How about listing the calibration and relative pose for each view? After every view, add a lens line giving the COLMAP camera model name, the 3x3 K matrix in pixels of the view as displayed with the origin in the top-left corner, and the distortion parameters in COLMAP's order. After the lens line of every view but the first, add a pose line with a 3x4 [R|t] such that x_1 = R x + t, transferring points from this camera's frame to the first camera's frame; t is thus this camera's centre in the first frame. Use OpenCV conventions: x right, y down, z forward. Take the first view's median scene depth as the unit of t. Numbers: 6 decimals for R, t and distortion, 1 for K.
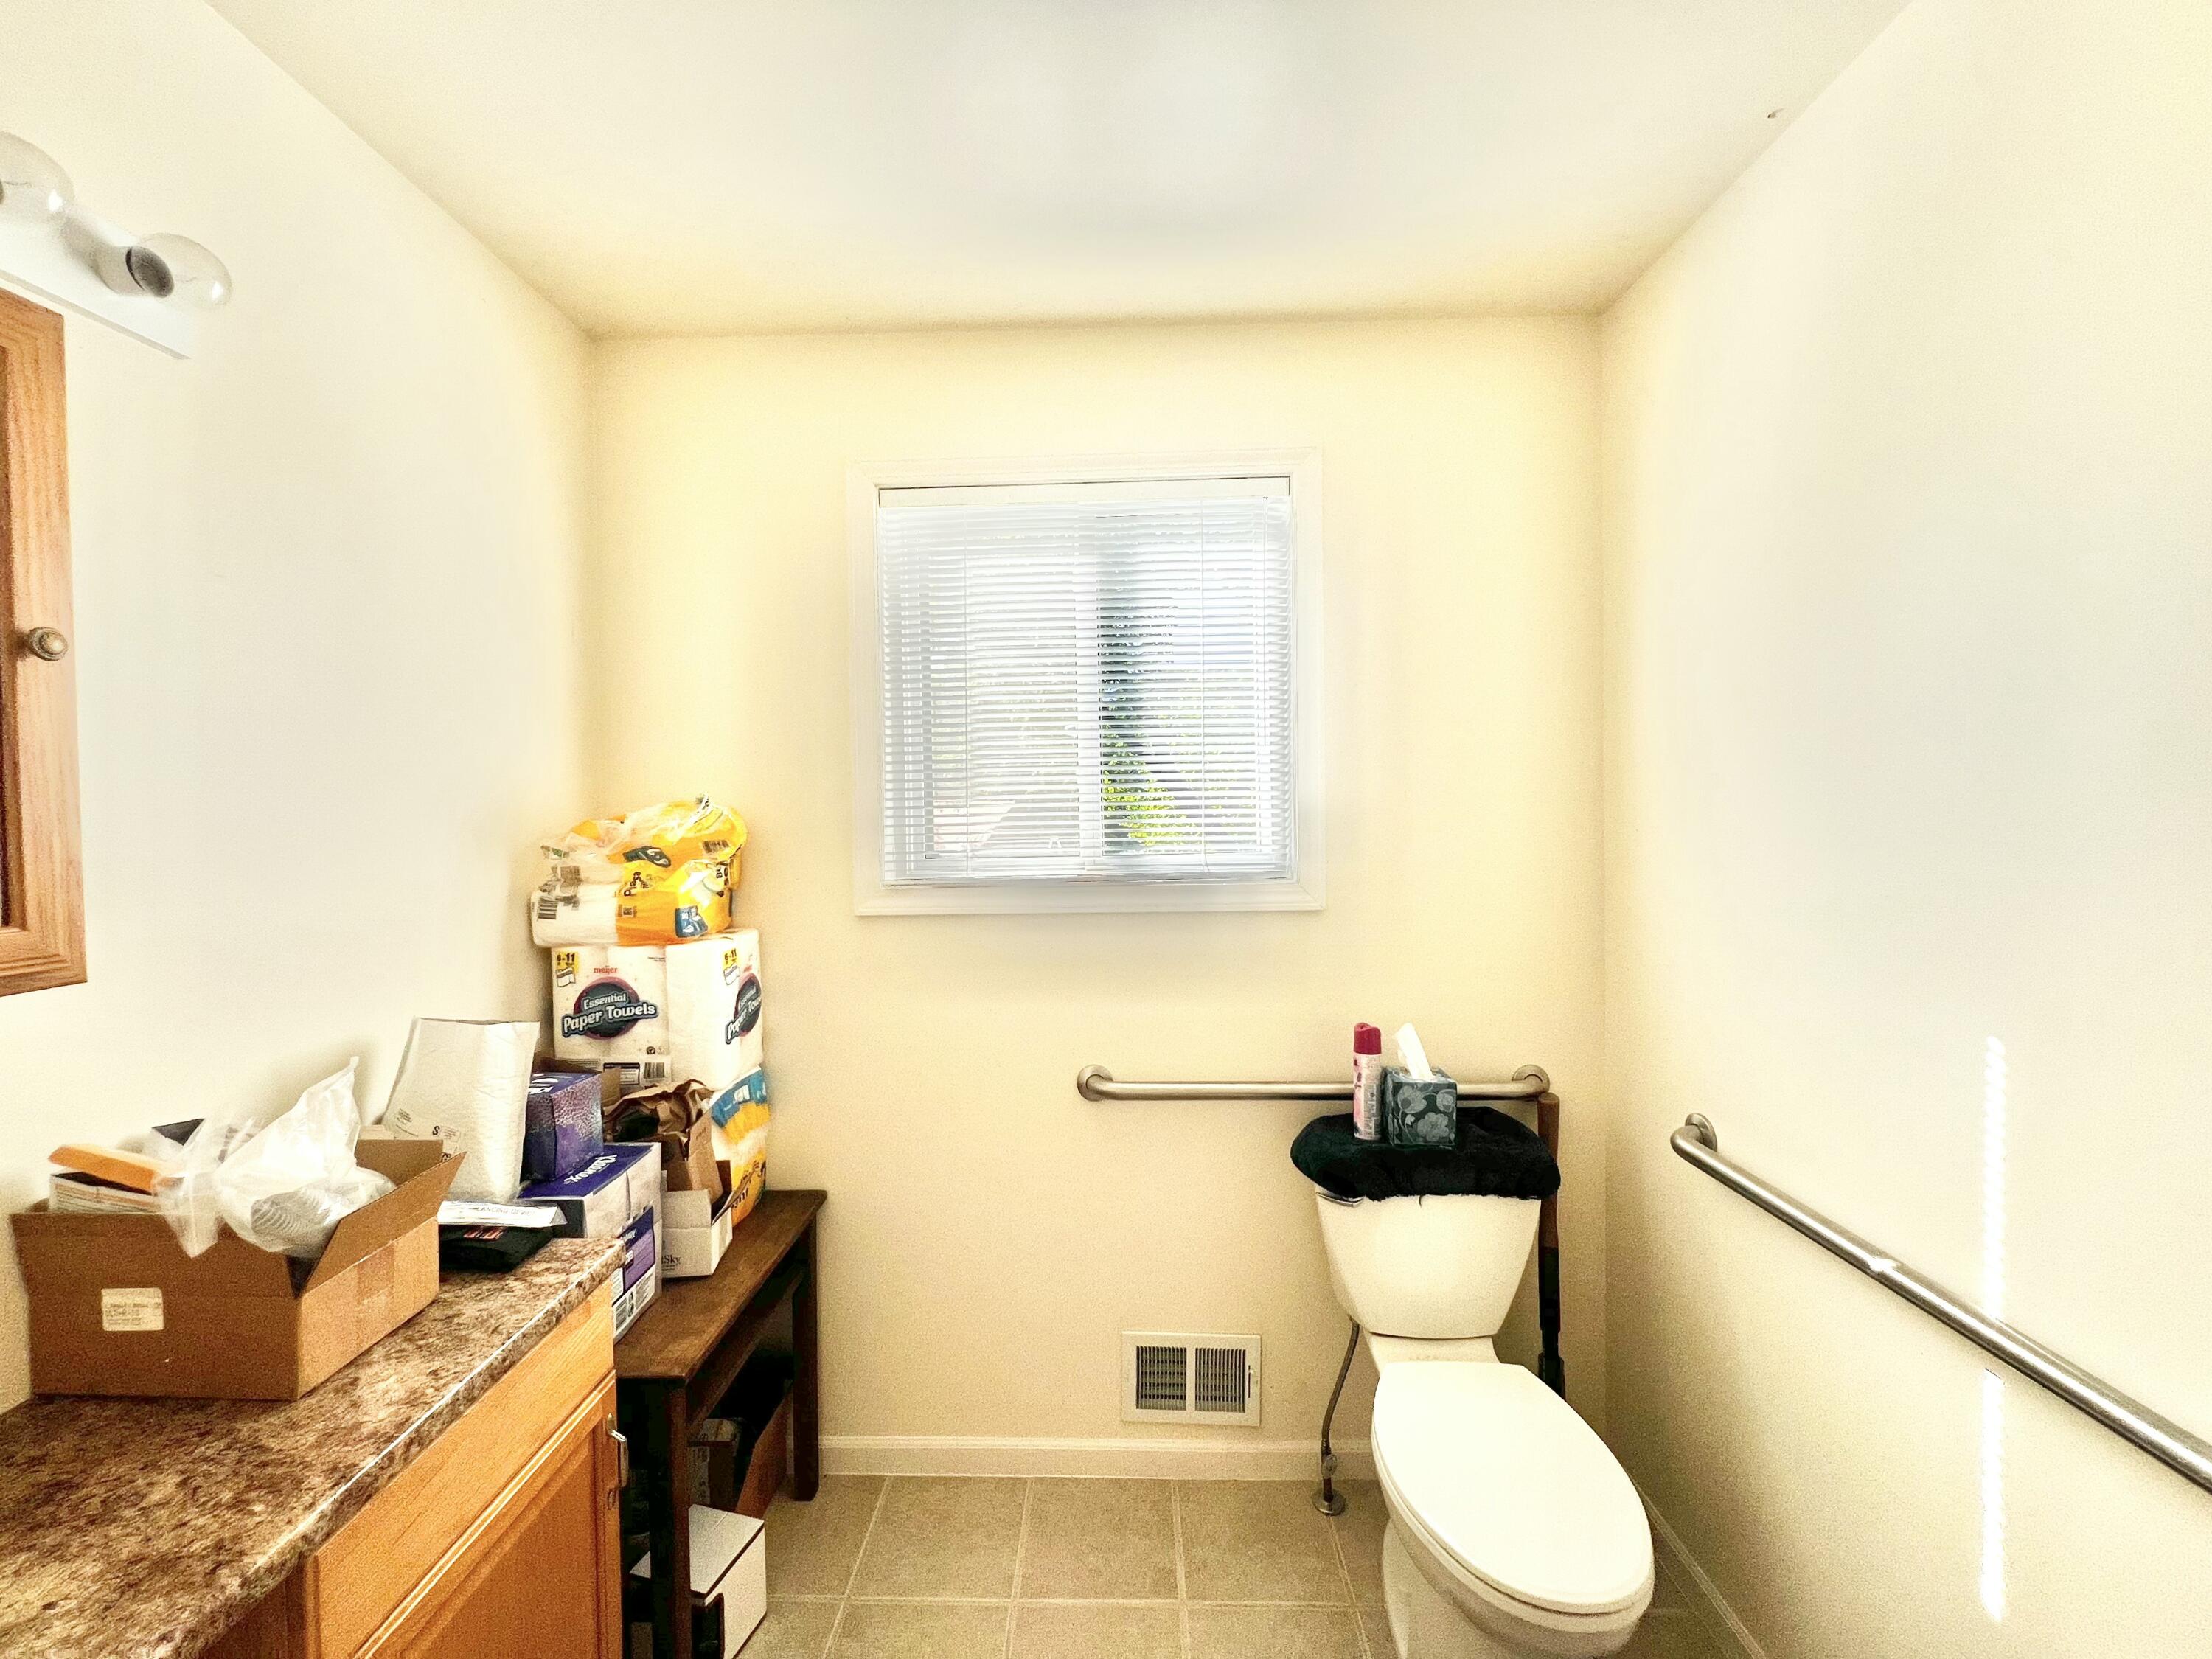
lens RADIAL K [[887.2, 0, 1105.1], [0, 887.2, 826.4], [0, 0, 1]] dist [-0.001389, 0.000147]
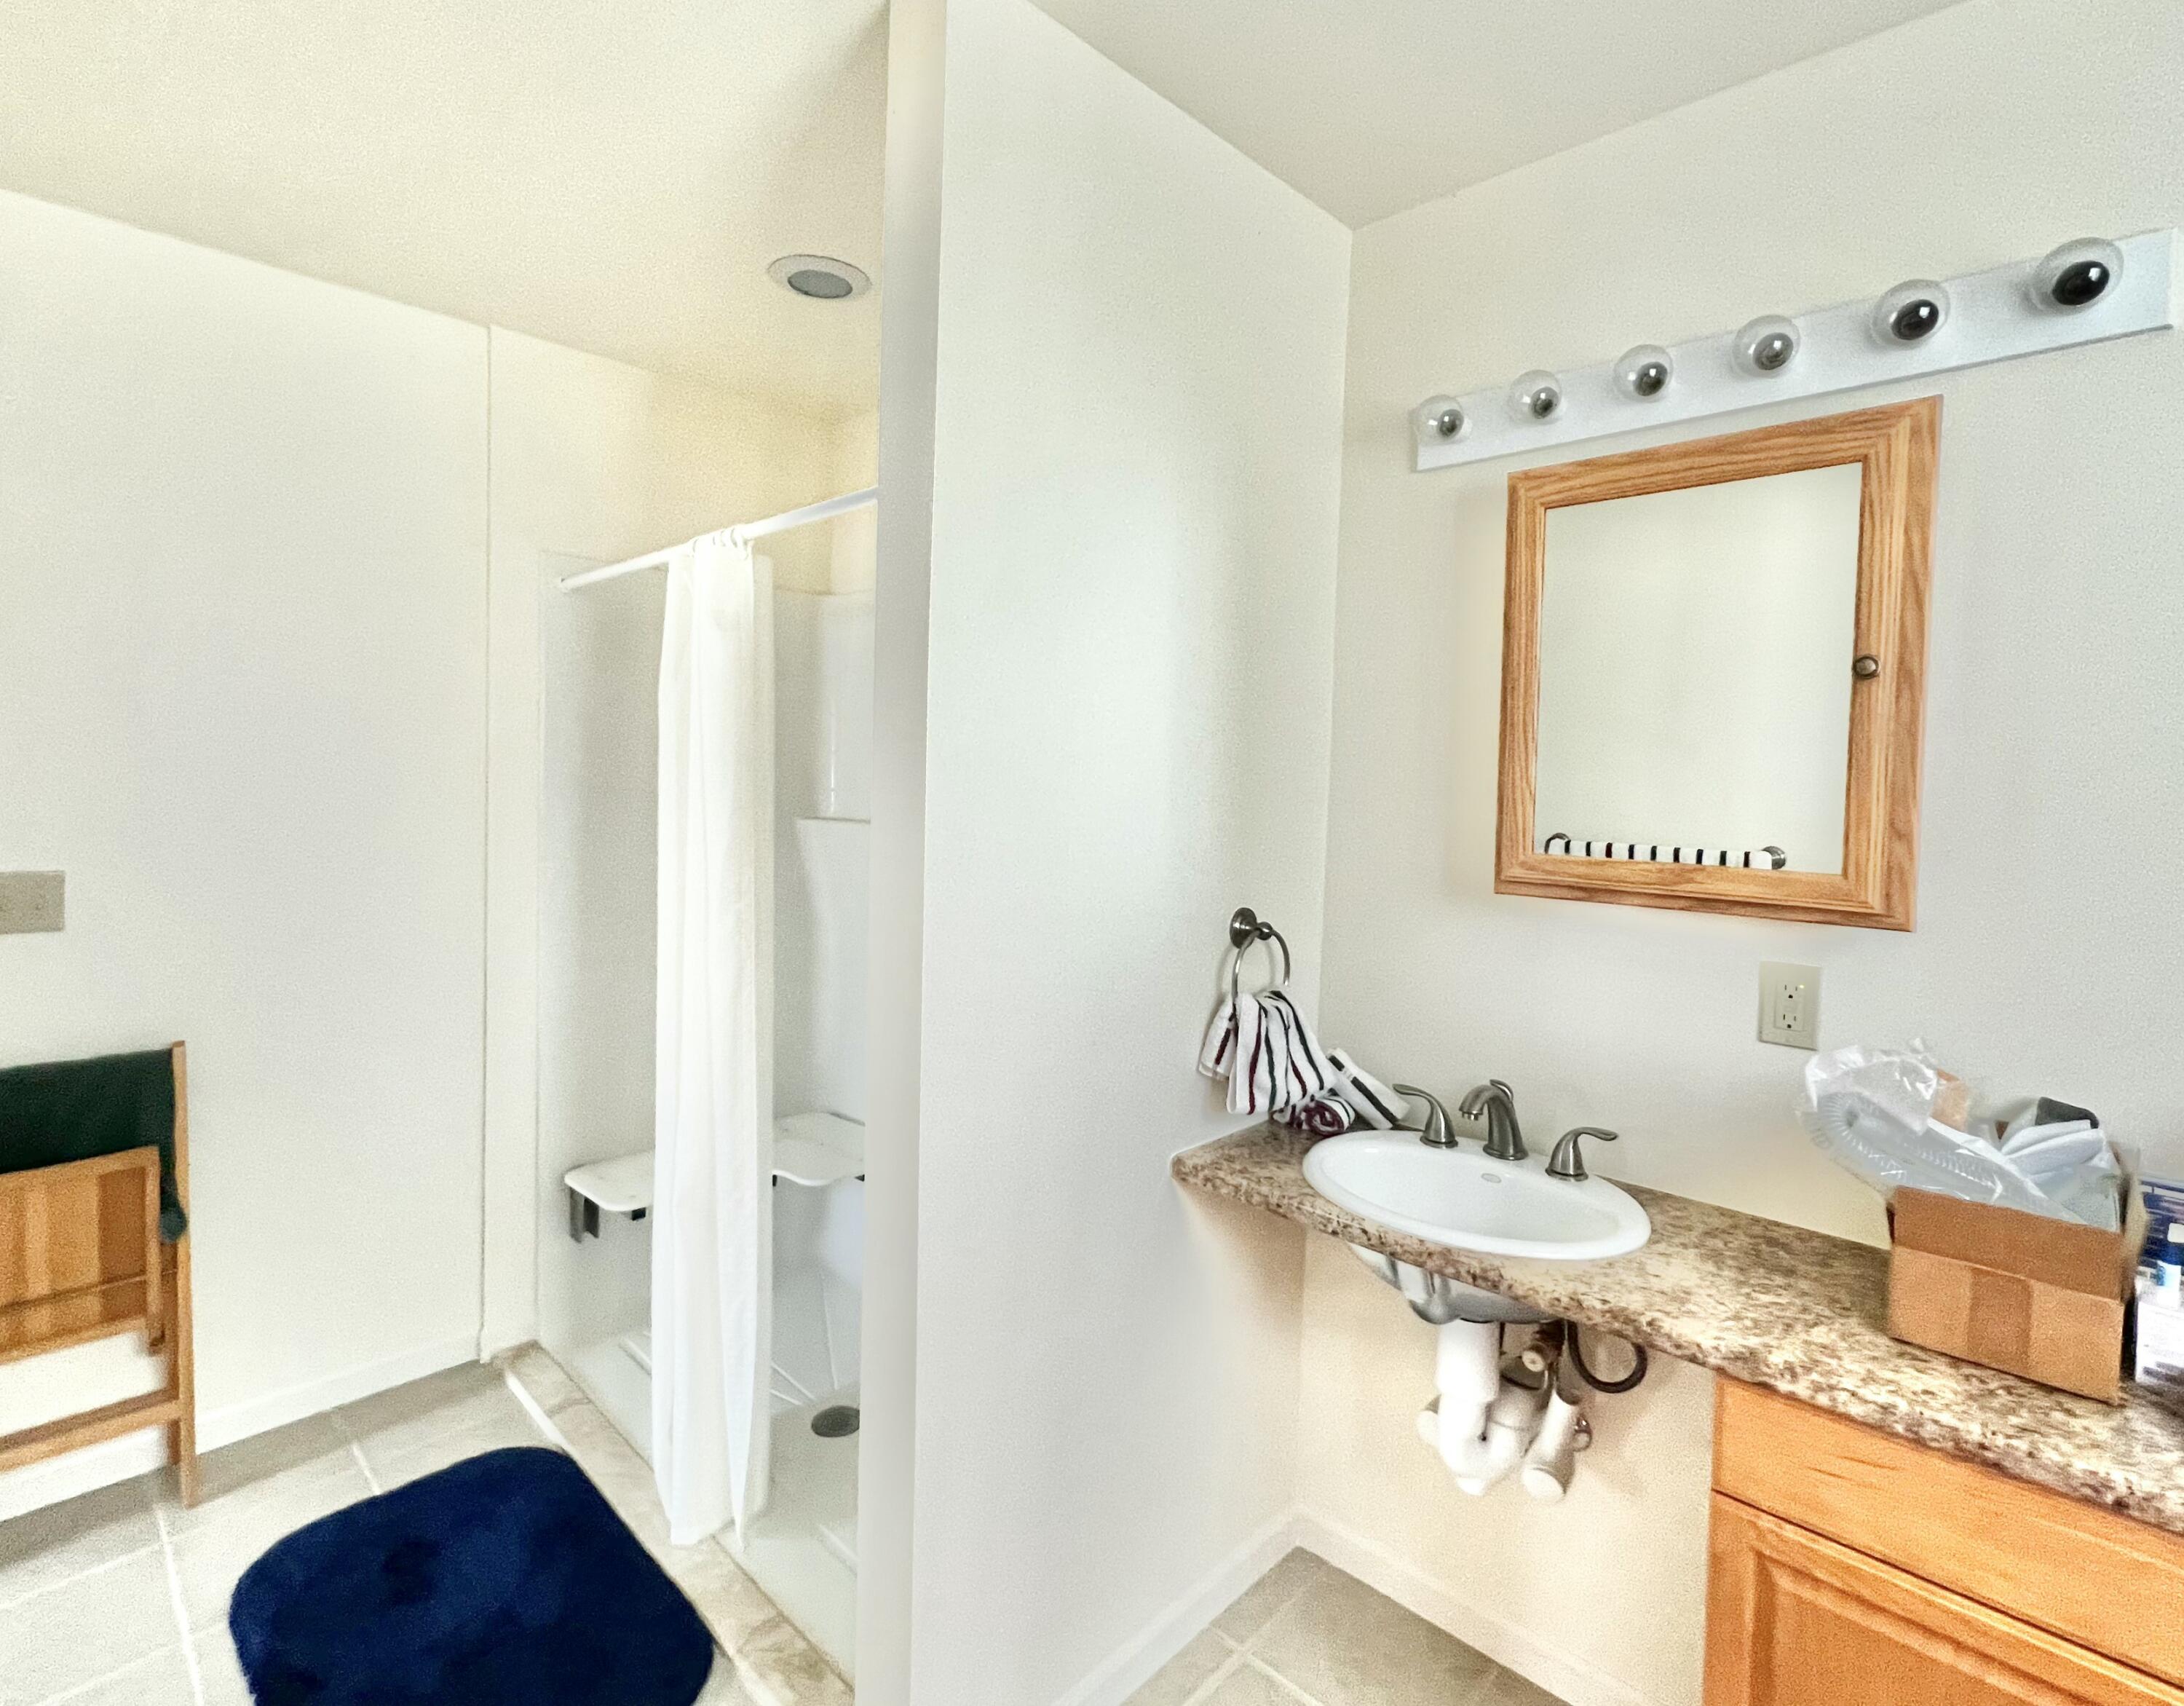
lens RADIAL K [[1076.7, 0, 1089.3], [0, 1076.7, 812.1], [0, 0, 1]] dist [0.000975, 0.000325]
pose [[-0.680715, 0.020899, -0.732250, 0.380407], [-0.031423, 0.997840, 0.057690, -0.022007], [0.731874, 0.062280, -0.678588, 0.607533]]
